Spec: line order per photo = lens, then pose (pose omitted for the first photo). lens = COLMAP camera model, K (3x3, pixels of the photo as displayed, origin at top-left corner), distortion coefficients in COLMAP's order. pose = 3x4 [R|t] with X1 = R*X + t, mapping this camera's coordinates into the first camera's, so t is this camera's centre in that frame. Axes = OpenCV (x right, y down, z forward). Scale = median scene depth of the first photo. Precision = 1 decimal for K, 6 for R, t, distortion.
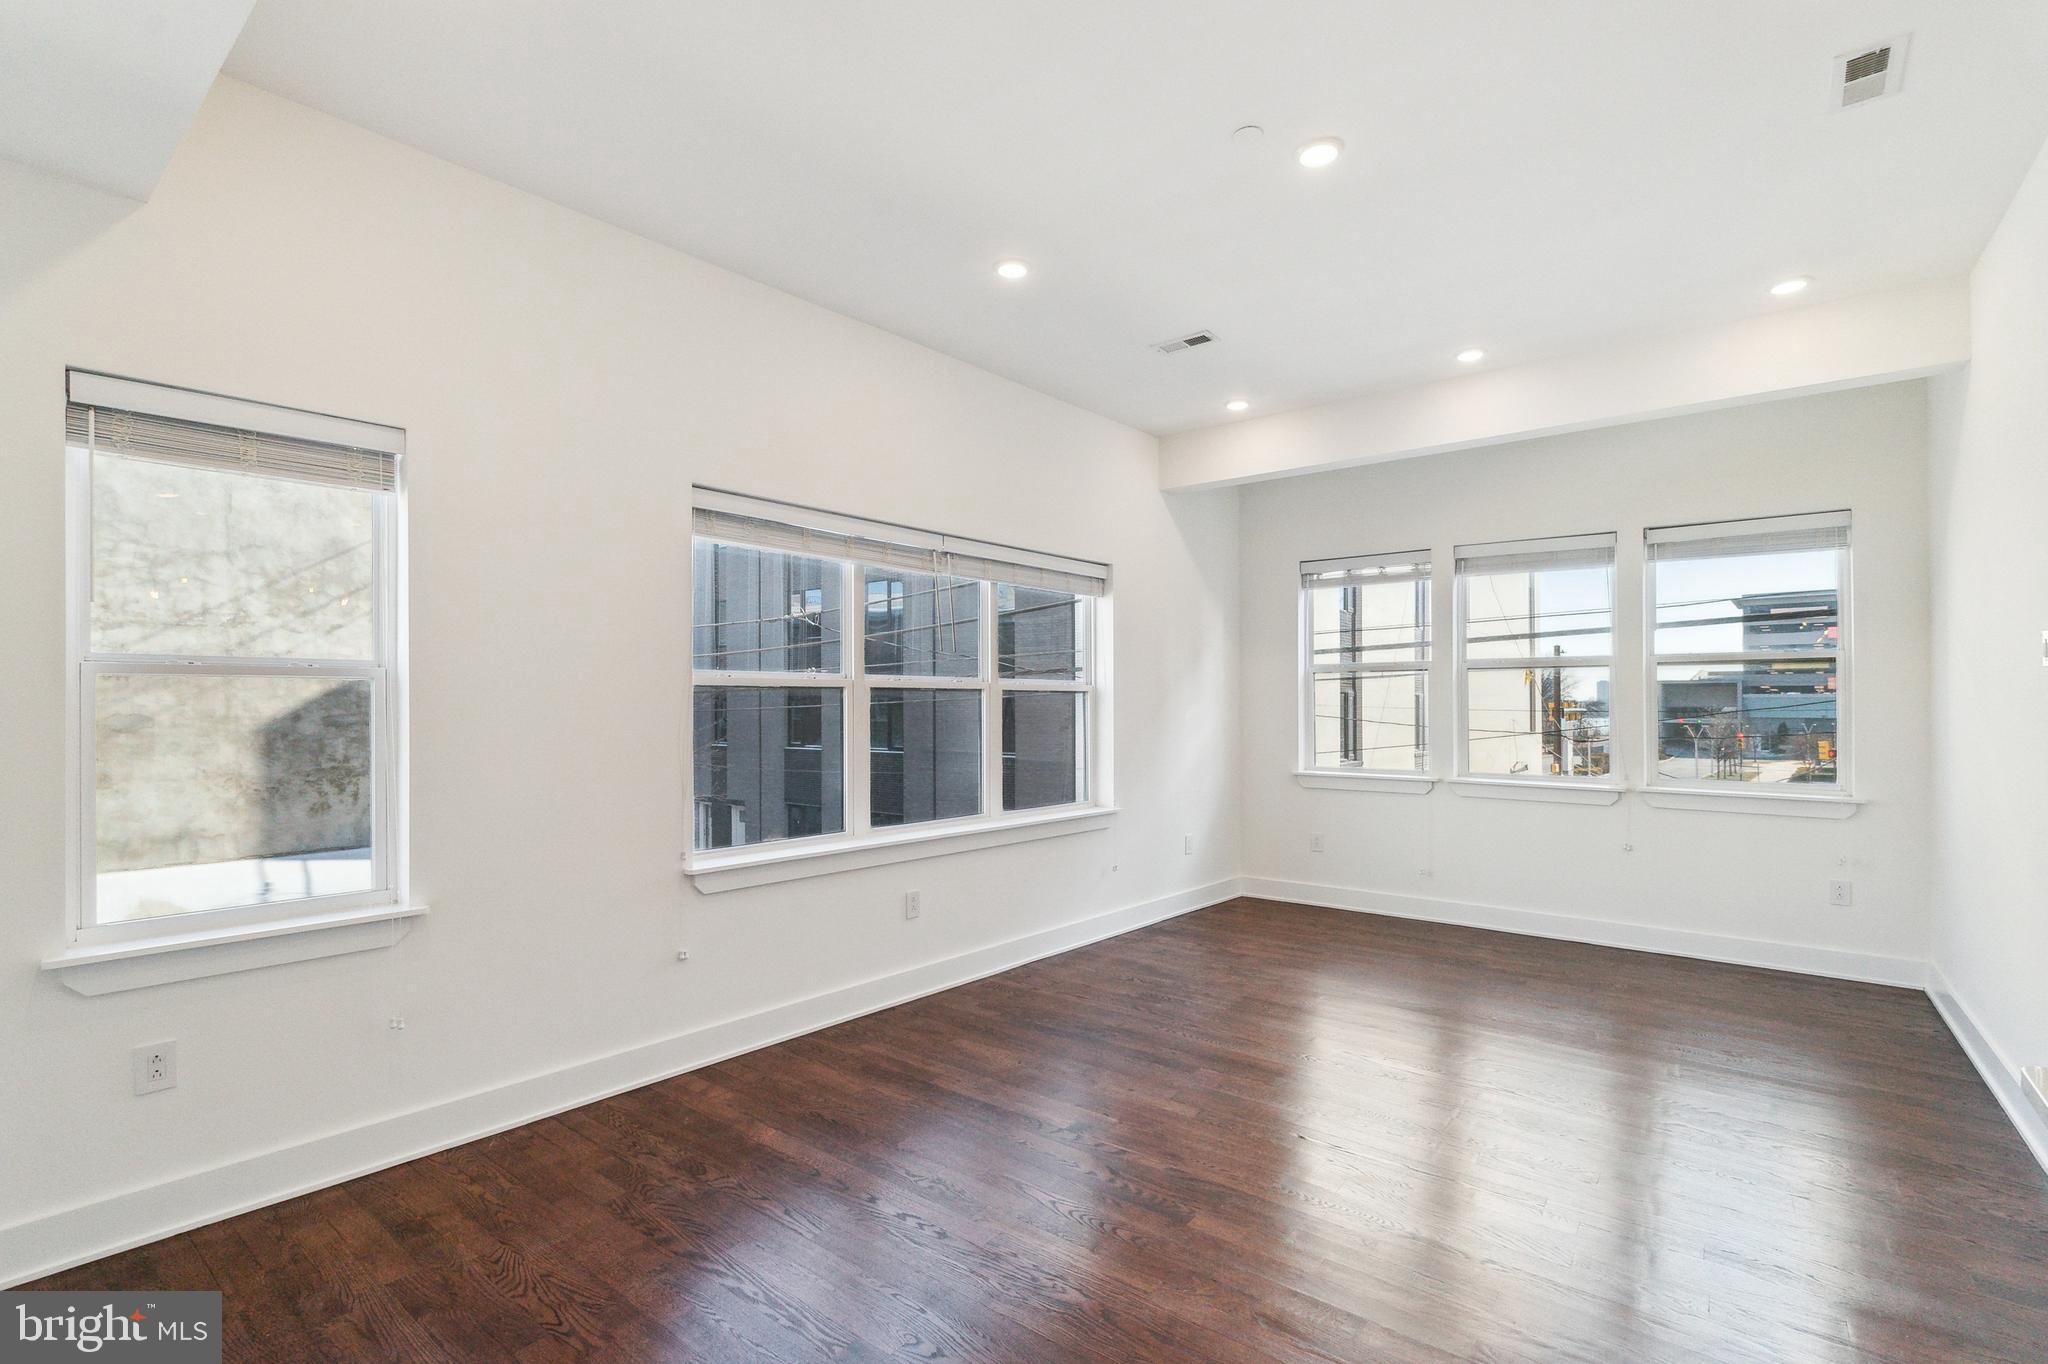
lens RADIAL K [[911.1, 0, 1030.6], [0, 911.1, 700.6], [0, 0, 1]] dist [-0.004981, -0.000587]
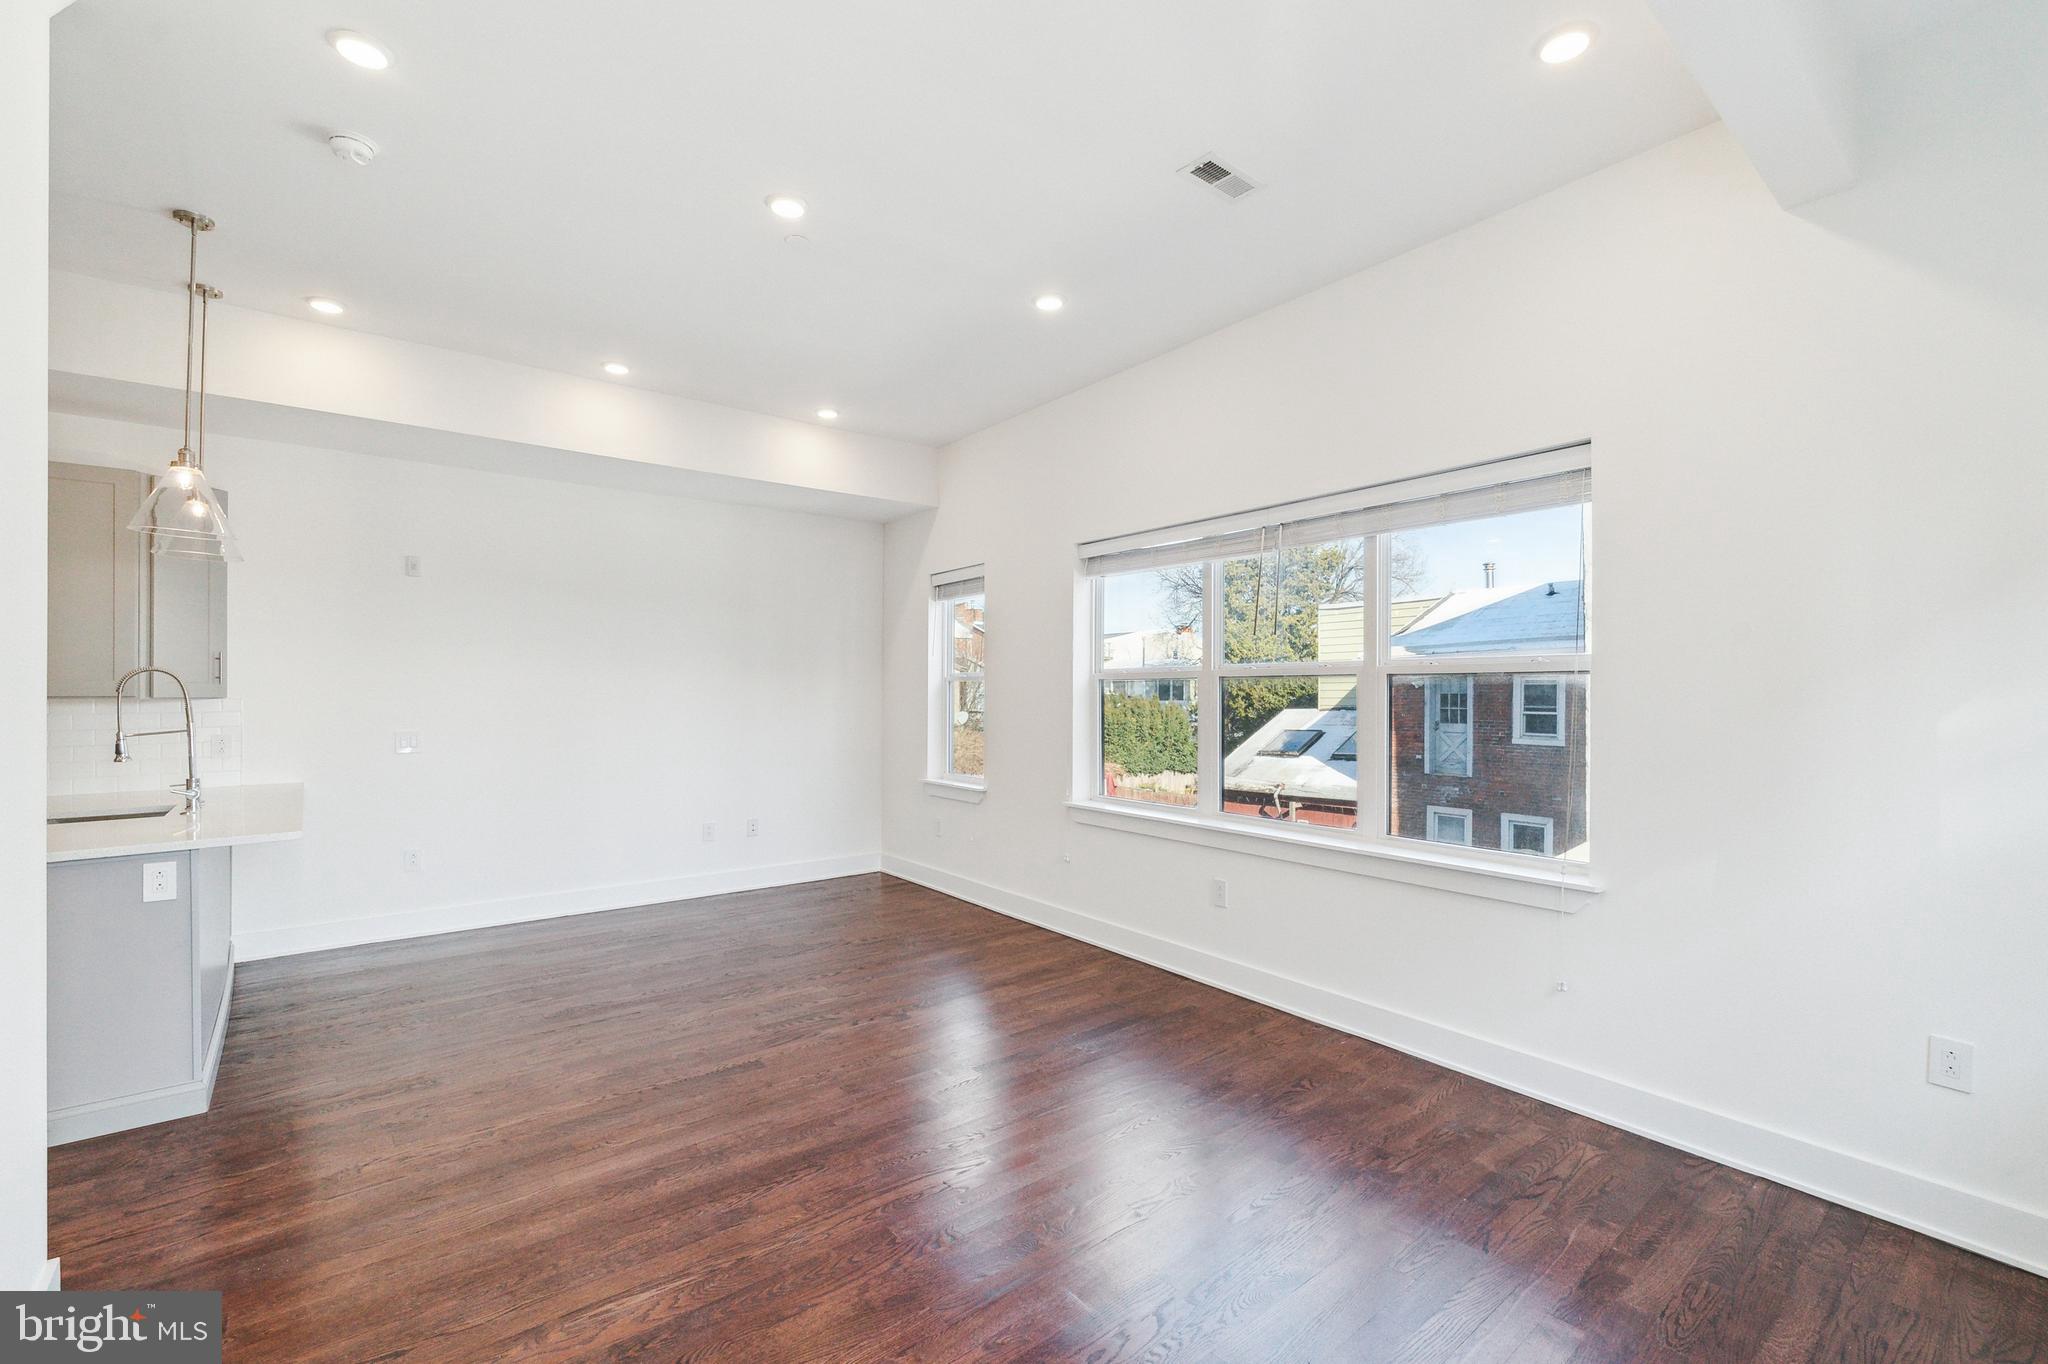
lens RADIAL K [[908.0, 0, 1026.7], [0, 908.0, 696.5], [0, 0, 1]] dist [-0.007932, 0.000496]
pose [[-0.213518, 0.006063, -0.976920, 0.794559], [0.003285, 0.999980, 0.005488, 0.001280], [0.976934, -0.002037, -0.213533, 0.898622]]
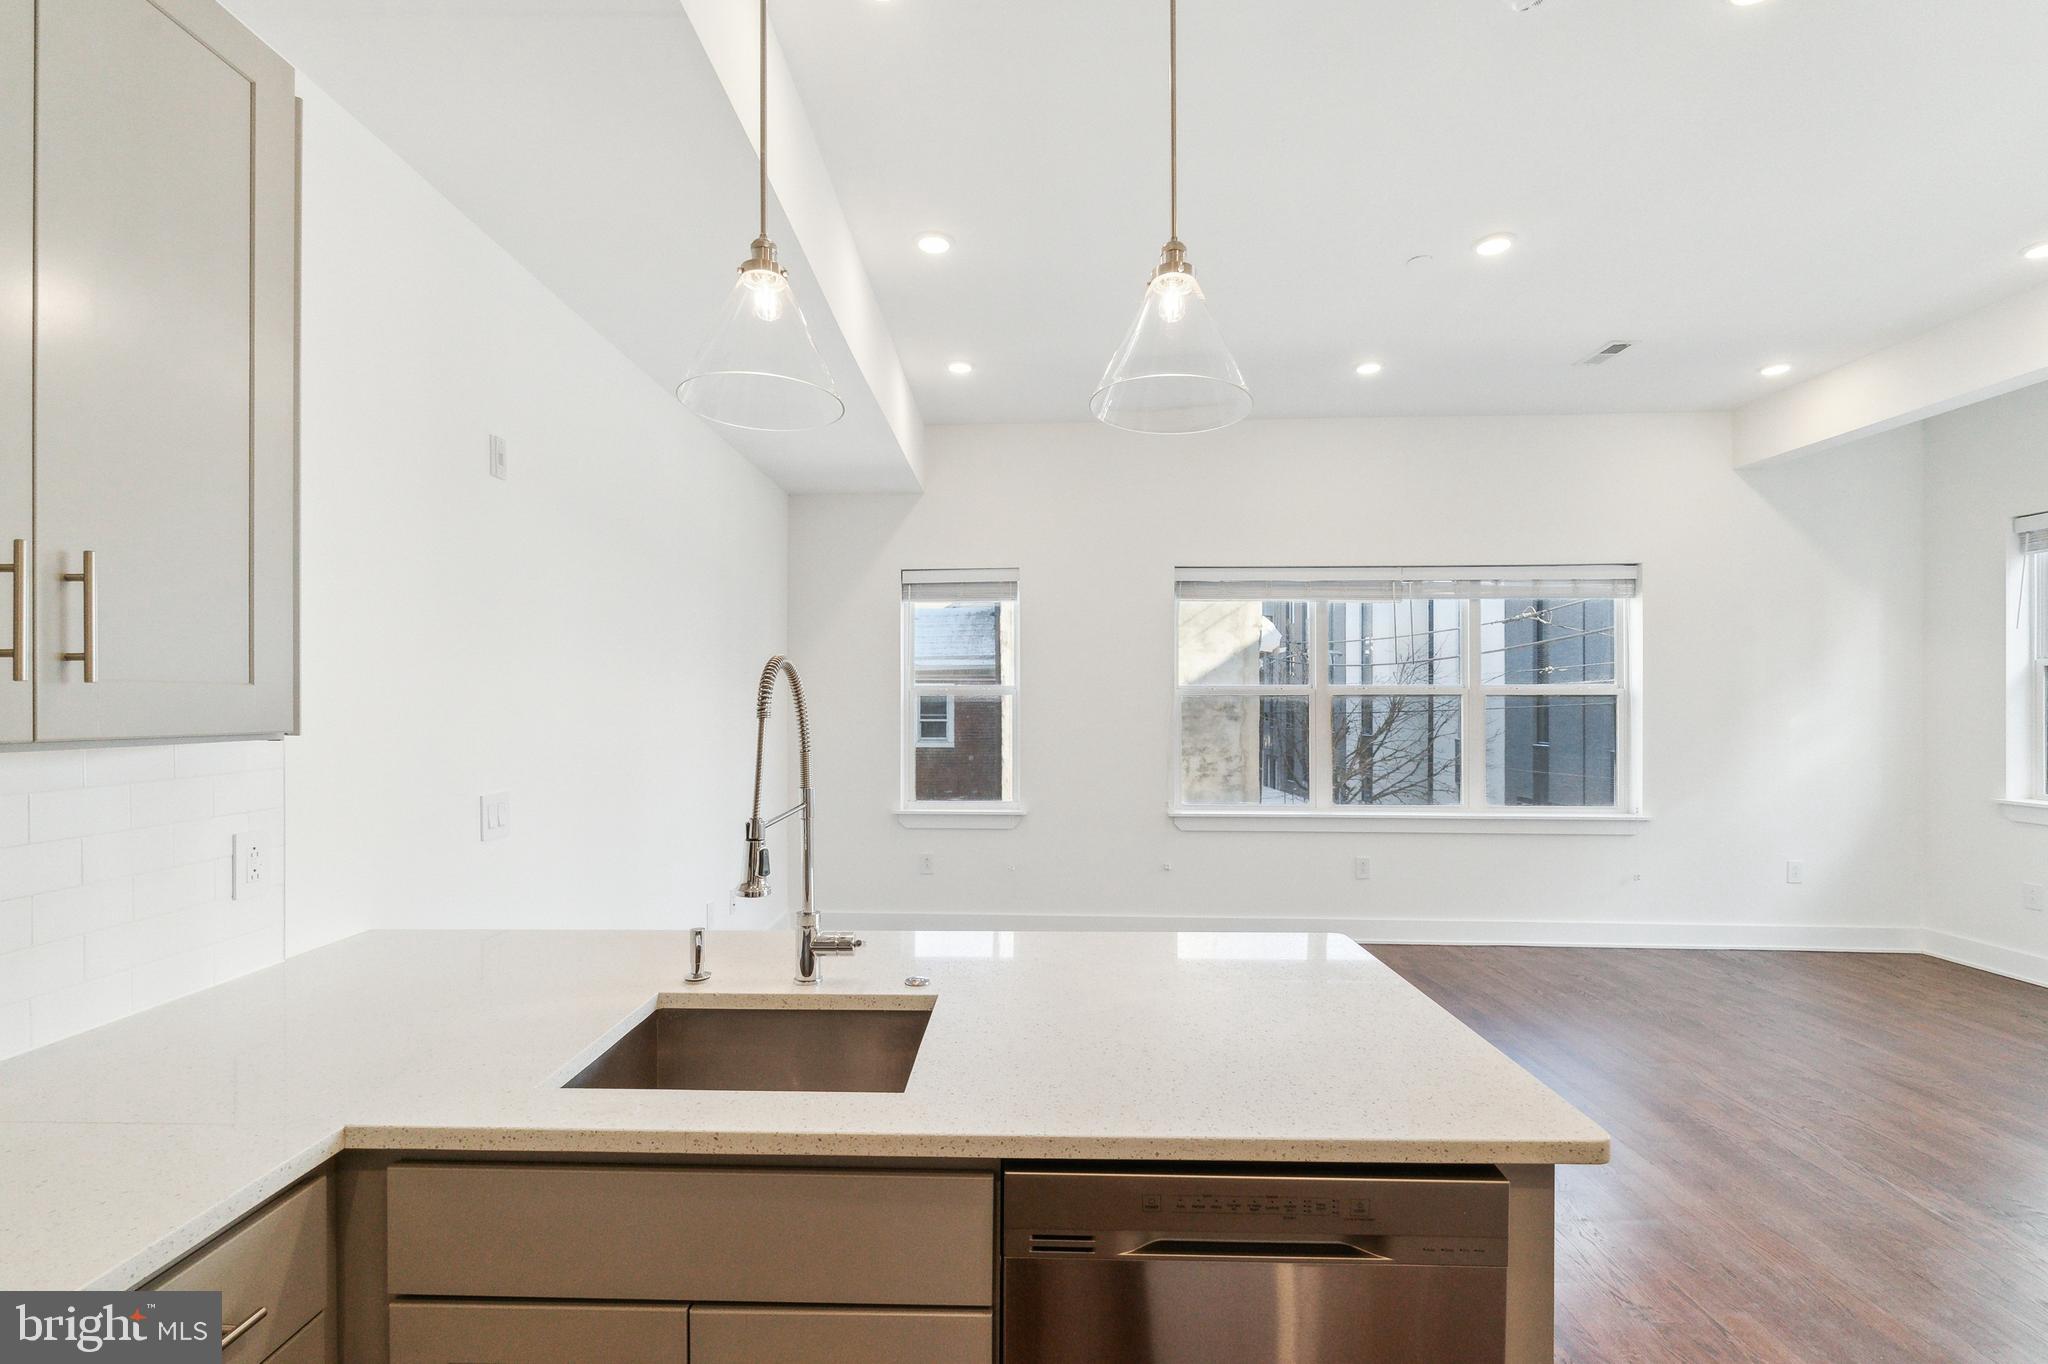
lens RADIAL K [[914.3, 0, 1032.0], [0, 914.3, 703.4], [0, 0, 1]] dist [-0.001326, 0.000405]
pose [[0.620020, 0.002510, -0.784582, 0.512675], [0.002678, 0.999982, 0.005315, -0.009391], [0.784582, -0.005397, 0.620002, -0.120573]]
